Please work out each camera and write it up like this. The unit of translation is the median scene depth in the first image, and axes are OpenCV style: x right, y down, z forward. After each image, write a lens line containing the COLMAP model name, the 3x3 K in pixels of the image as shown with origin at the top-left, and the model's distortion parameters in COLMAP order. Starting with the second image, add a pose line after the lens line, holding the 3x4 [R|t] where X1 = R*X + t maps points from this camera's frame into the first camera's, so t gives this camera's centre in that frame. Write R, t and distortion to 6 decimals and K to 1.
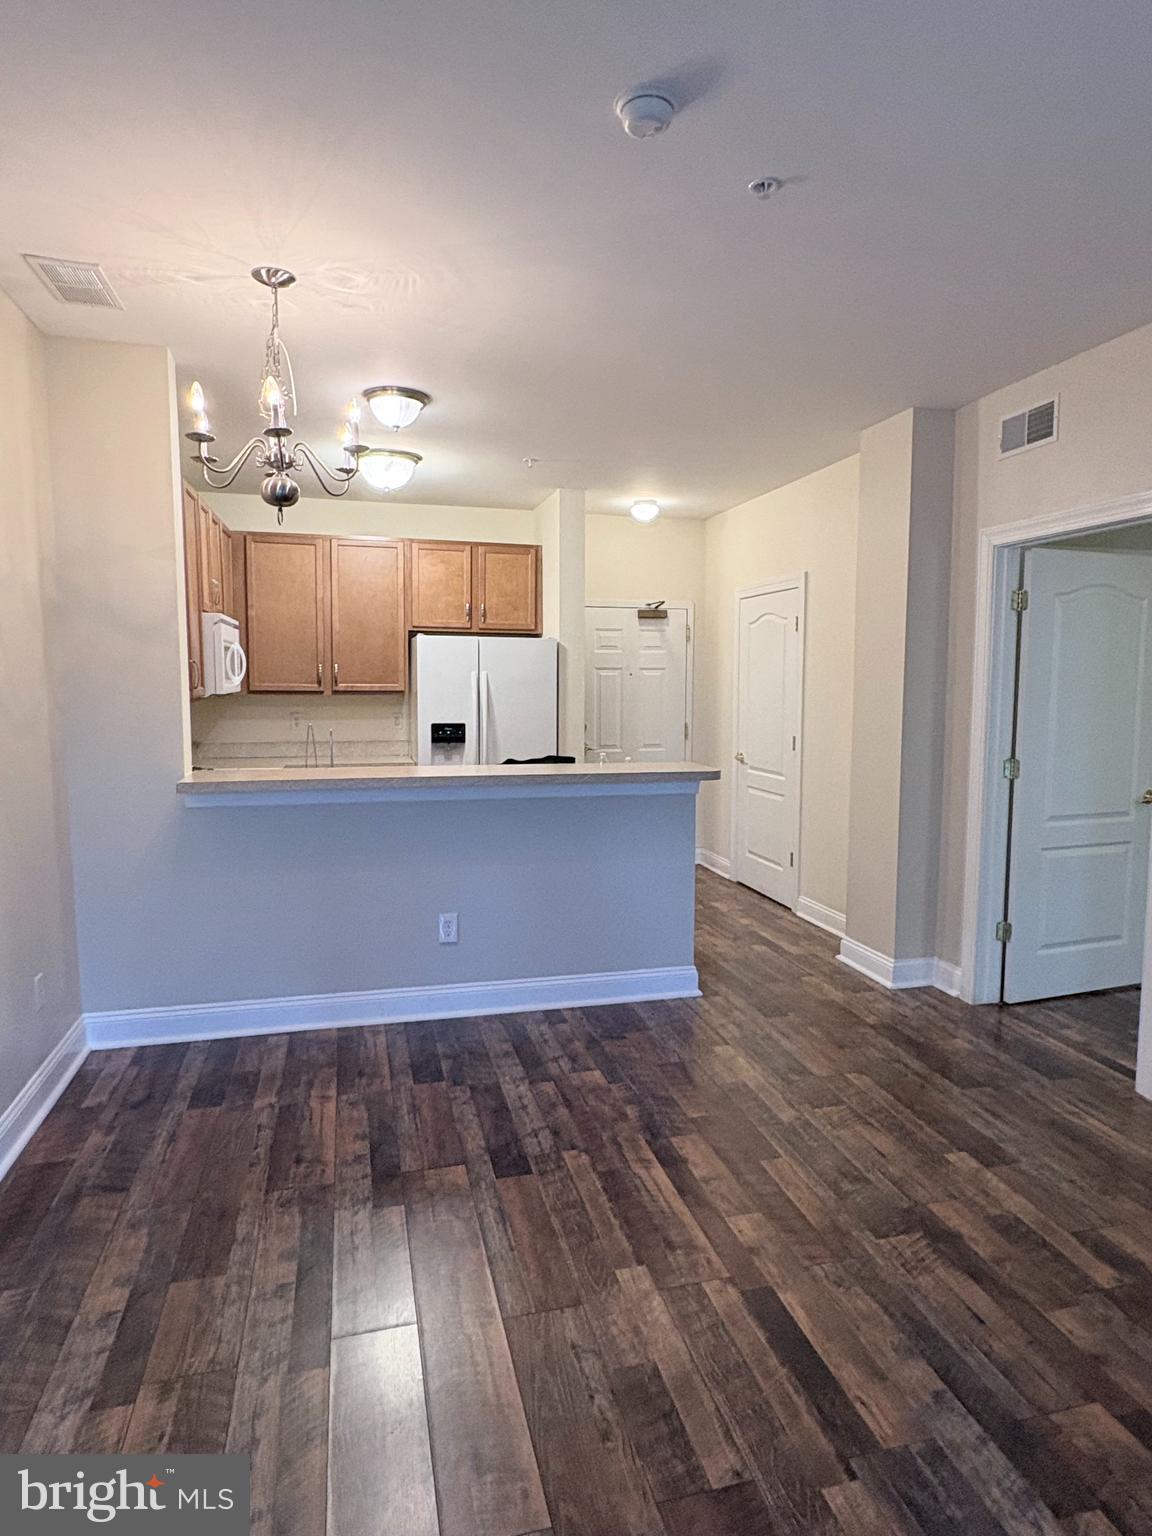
lens RADIAL K [[900.5, 0, 583.6], [0, 900.5, 753.0], [0, 0, 1]] dist [-0.009700, -0.001561]
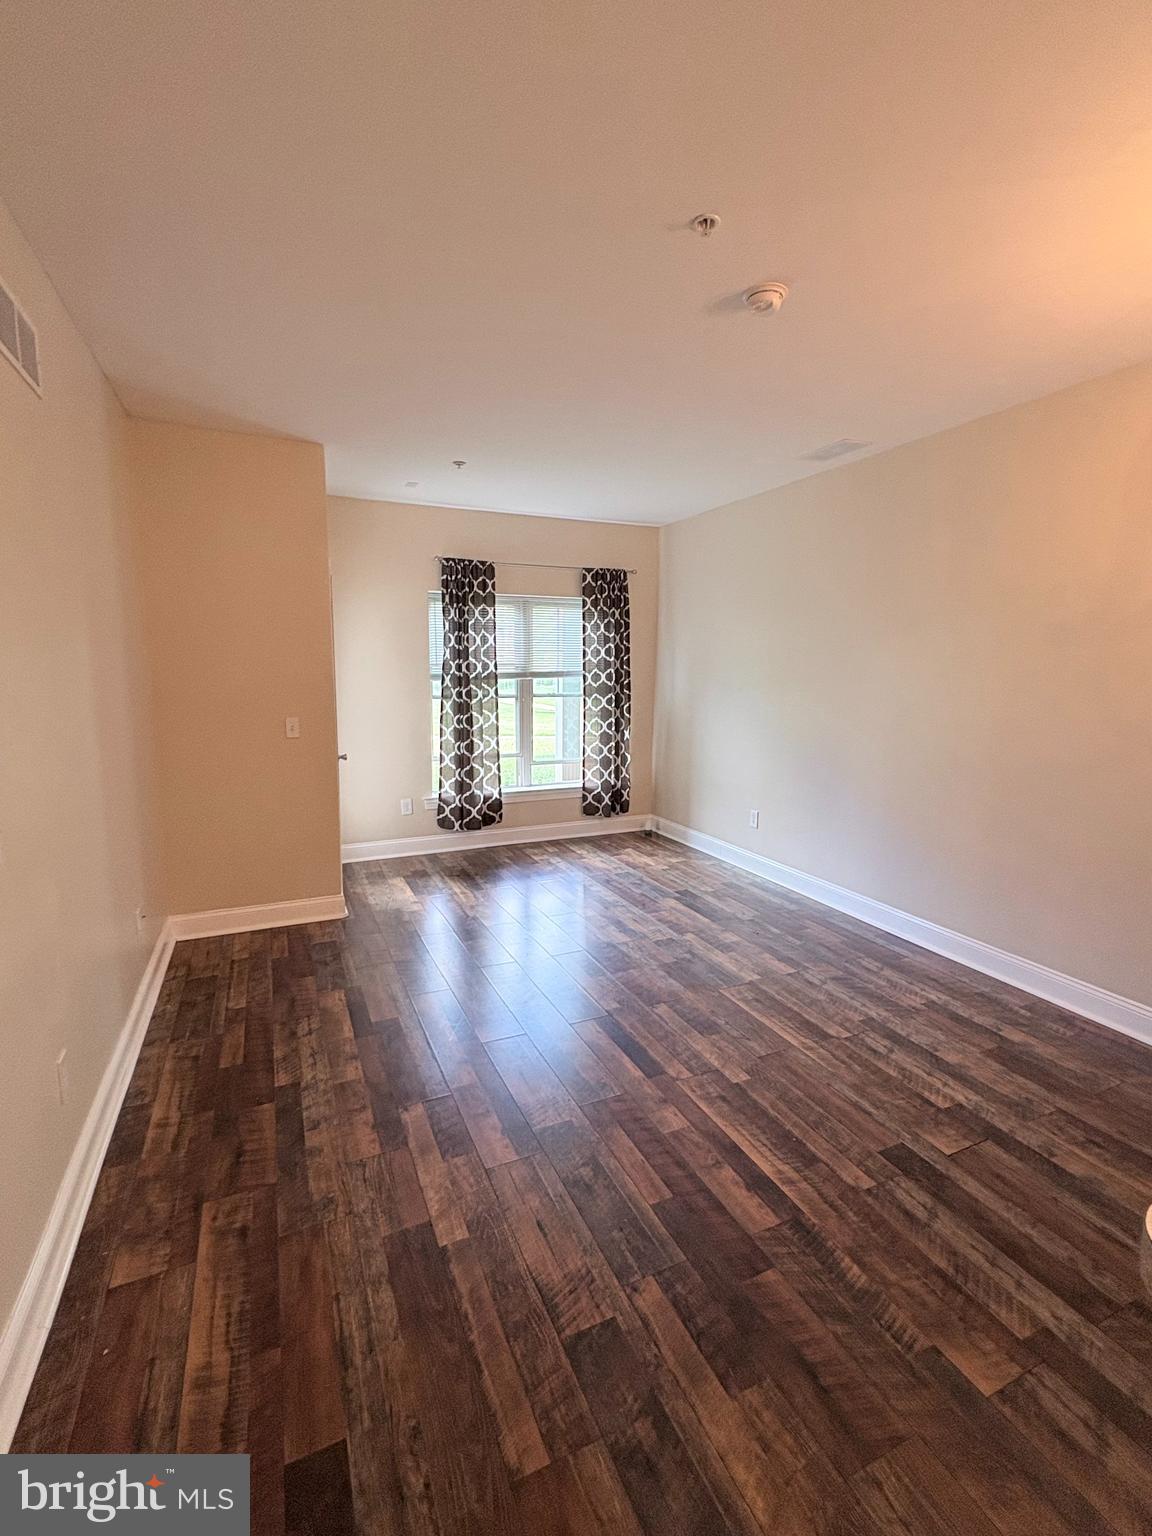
lens RADIAL K [[680.3, 0, 586.5], [0, 680.3, 760.3], [0, 0, 1]] dist [-0.003464, -0.000326]
pose [[-0.984232, 0.016150, -0.176145, 0.408671], [-0.022974, 0.975716, 0.217829, -0.145412], [0.175386, 0.218441, -0.959960, 1.590463]]
